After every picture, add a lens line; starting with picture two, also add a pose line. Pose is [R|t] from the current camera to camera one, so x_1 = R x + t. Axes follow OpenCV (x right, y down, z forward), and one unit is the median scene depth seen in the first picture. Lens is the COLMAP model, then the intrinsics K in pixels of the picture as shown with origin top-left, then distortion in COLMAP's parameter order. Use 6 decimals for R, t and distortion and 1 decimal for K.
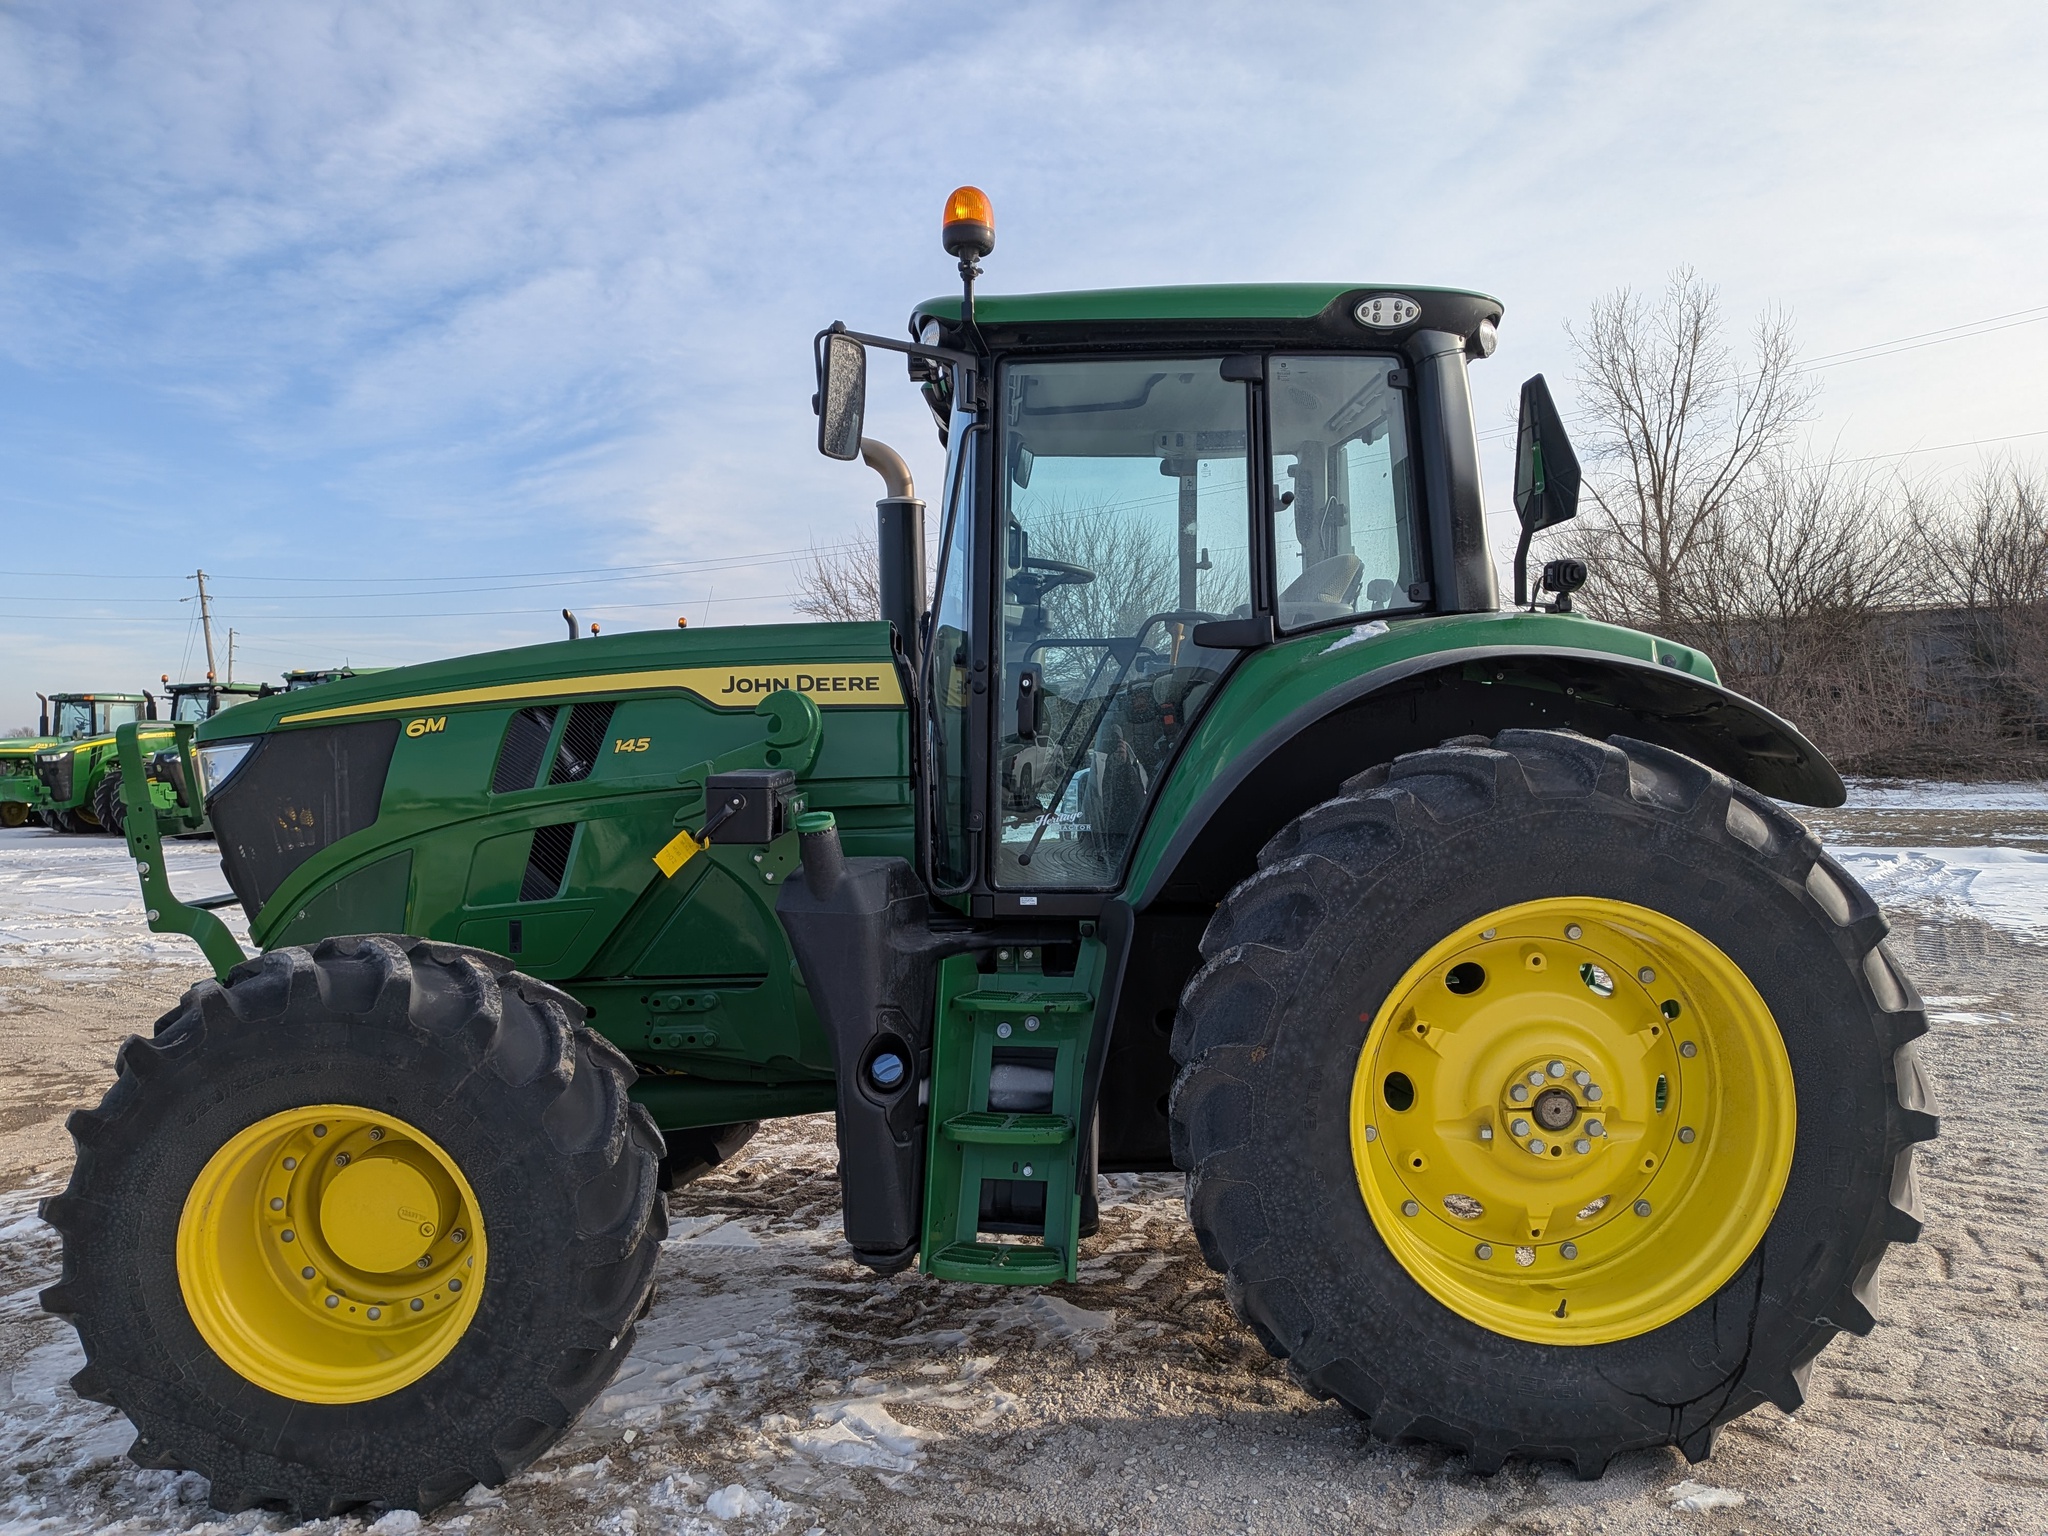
lens RADIAL K [[1596.2, 0, 1031.4], [0, 1596.2, 751.5], [0, 0, 1]] dist [0.007244, 0.003028]
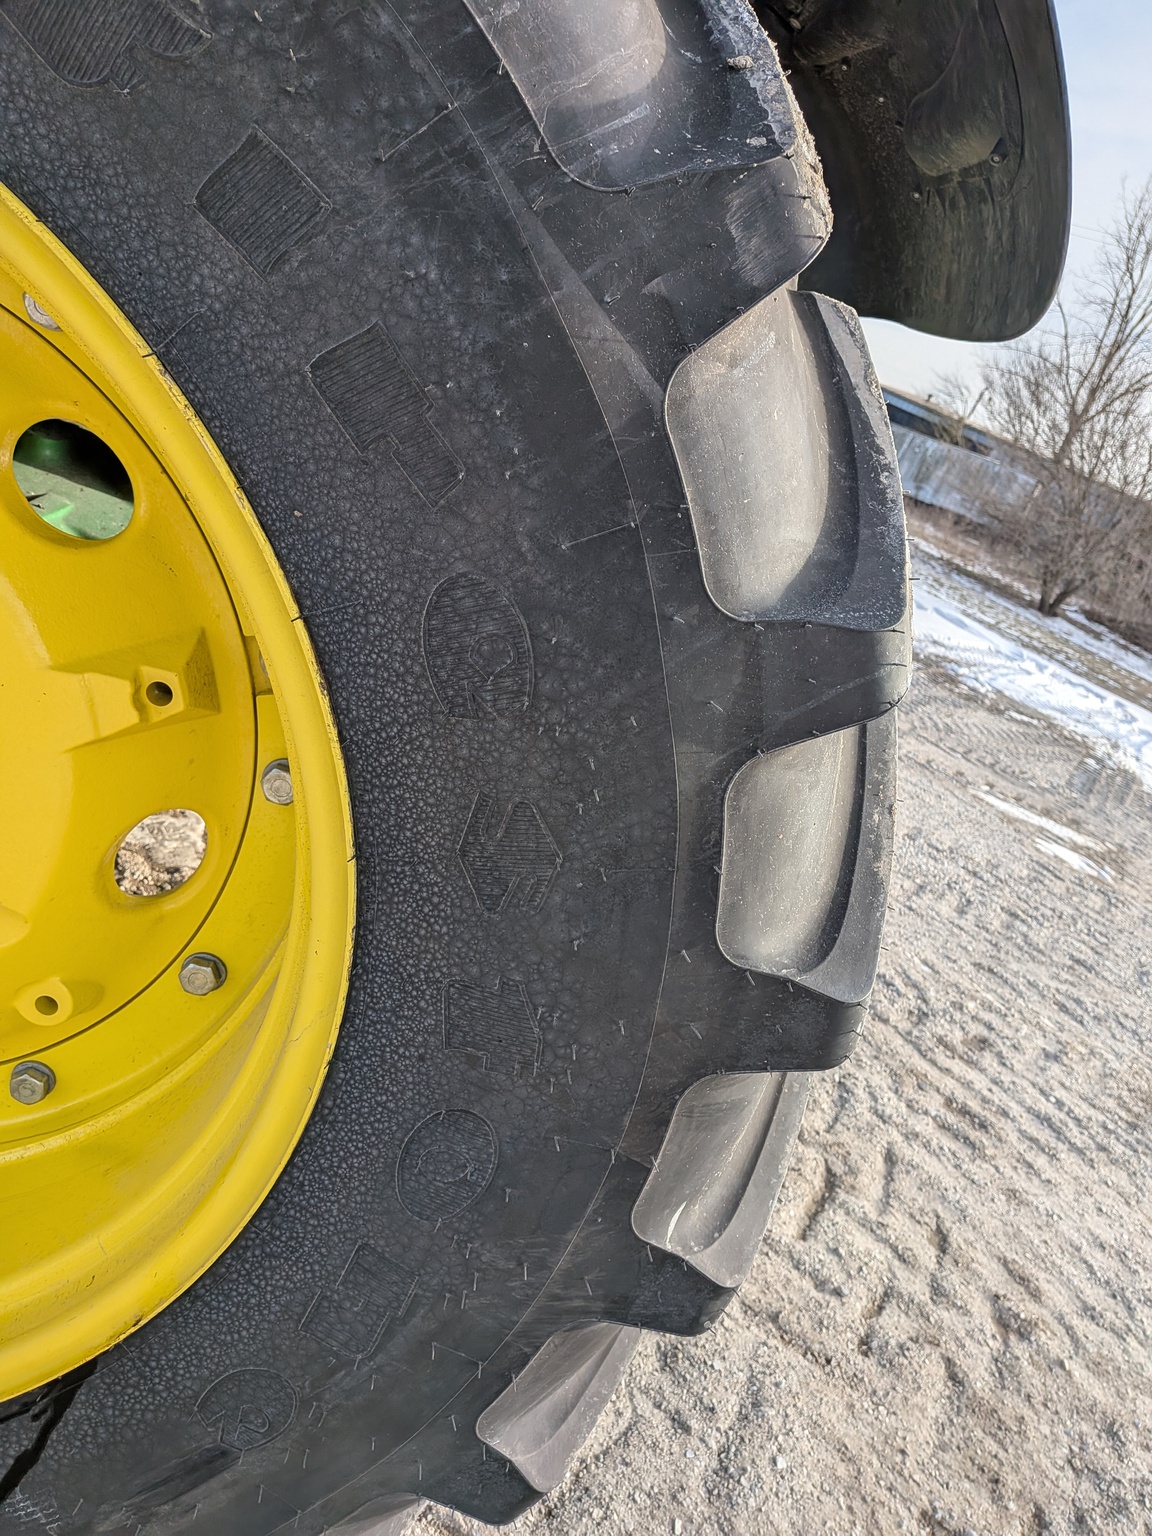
lens RADIAL K [[1237.4, 0, 575.3], [0, 1237.4, 761.7], [0, 0, 1]] dist [0.007046, 0.018434]
pose [[0.901497, 0.406750, 0.147844, 0.320391], [-0.432661, 0.855199, 0.285377, 0.058202], [-0.010359, -0.321232, 0.946944, 0.558199]]
